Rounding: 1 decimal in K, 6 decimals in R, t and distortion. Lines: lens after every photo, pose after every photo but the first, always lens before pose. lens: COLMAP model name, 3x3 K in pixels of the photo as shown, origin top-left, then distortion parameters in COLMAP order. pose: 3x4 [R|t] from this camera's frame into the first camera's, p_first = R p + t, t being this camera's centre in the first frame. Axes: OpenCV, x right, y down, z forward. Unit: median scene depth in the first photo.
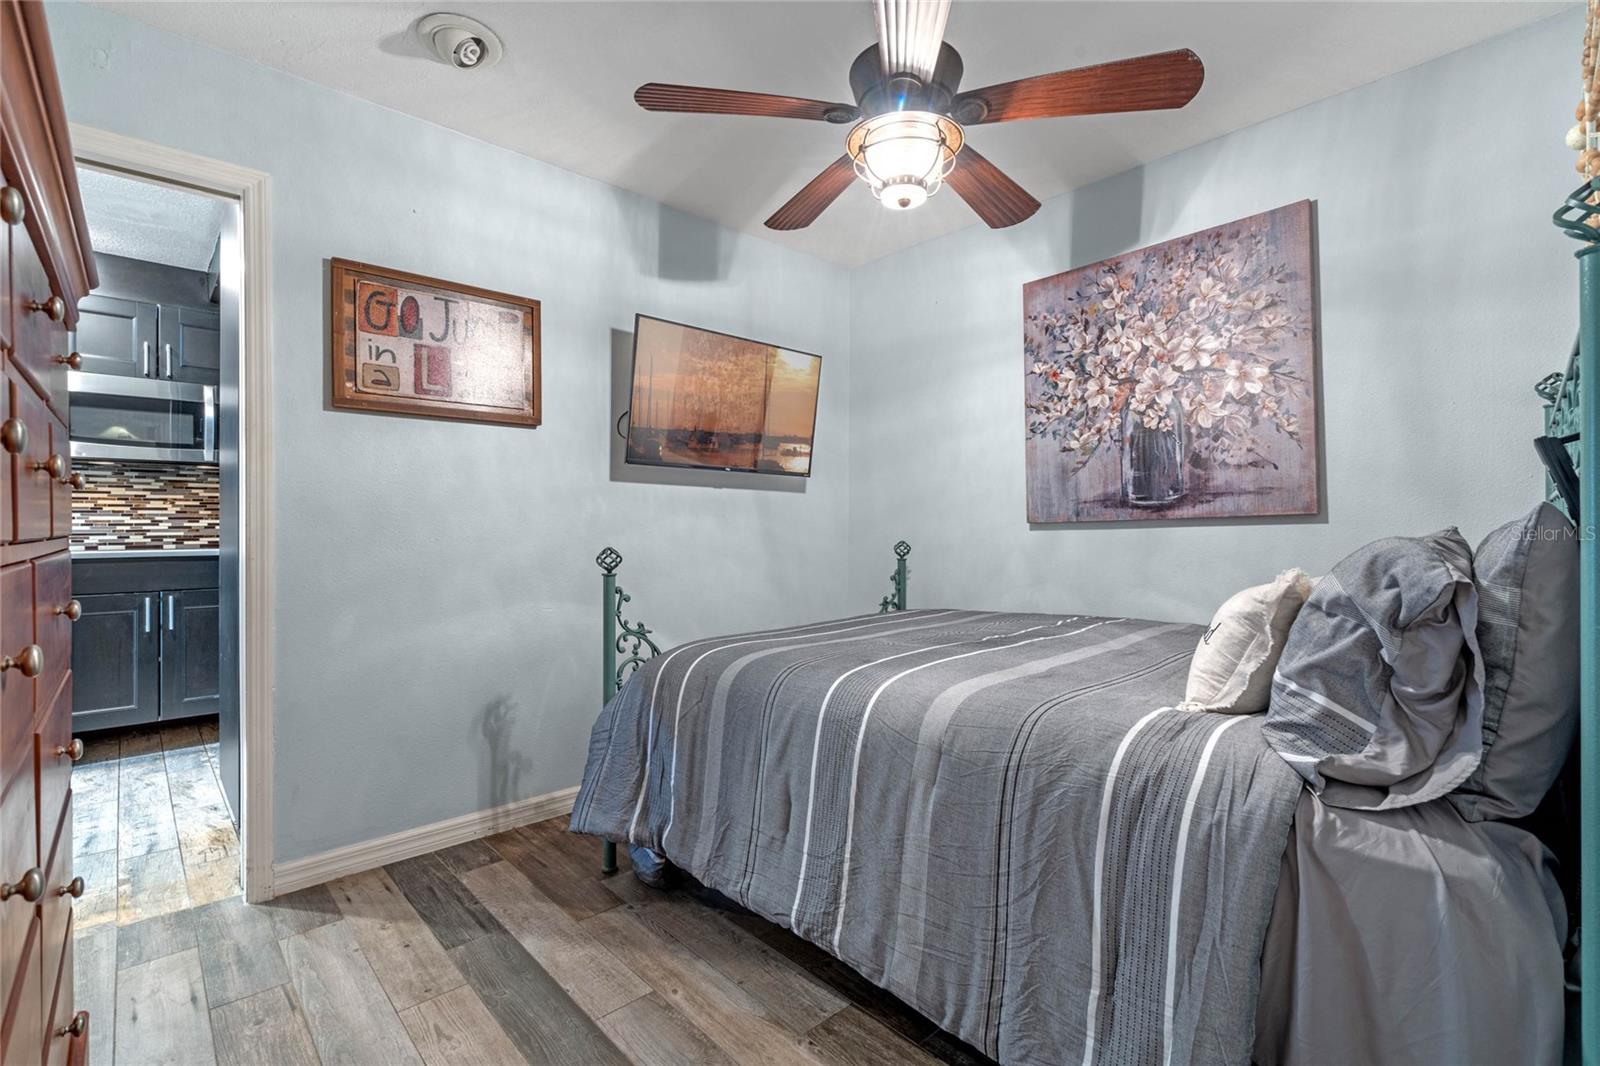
lens RADIAL K [[728.4, 0, 806.0], [0, 728.4, 532.3], [0, 0, 1]] dist [-0.004827, 0.002021]
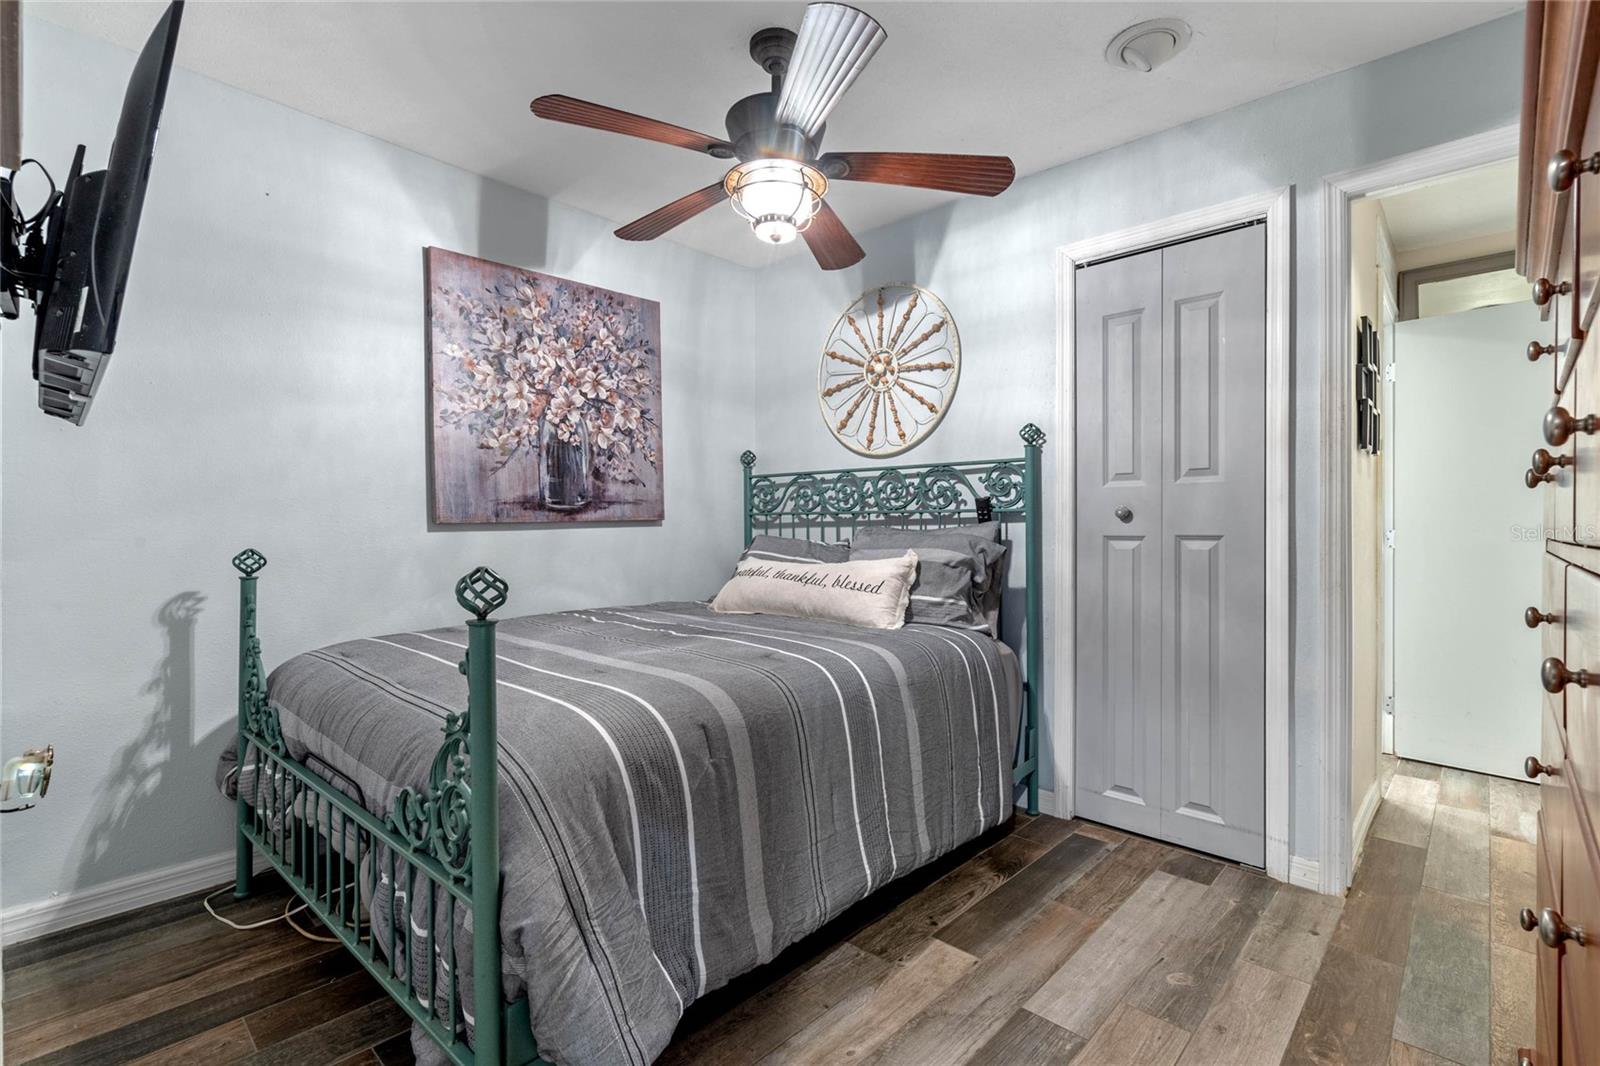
lens RADIAL K [[728.4, 0, 803.9], [0, 728.4, 527.7], [0, 0, 1]] dist [-0.004827, 0.002021]
pose [[-0.068280, 0.001967, 0.997664, -0.661169], [0.004712, 0.999988, -0.001649, -0.004676], [-0.997655, 0.004588, -0.068289, 0.693836]]
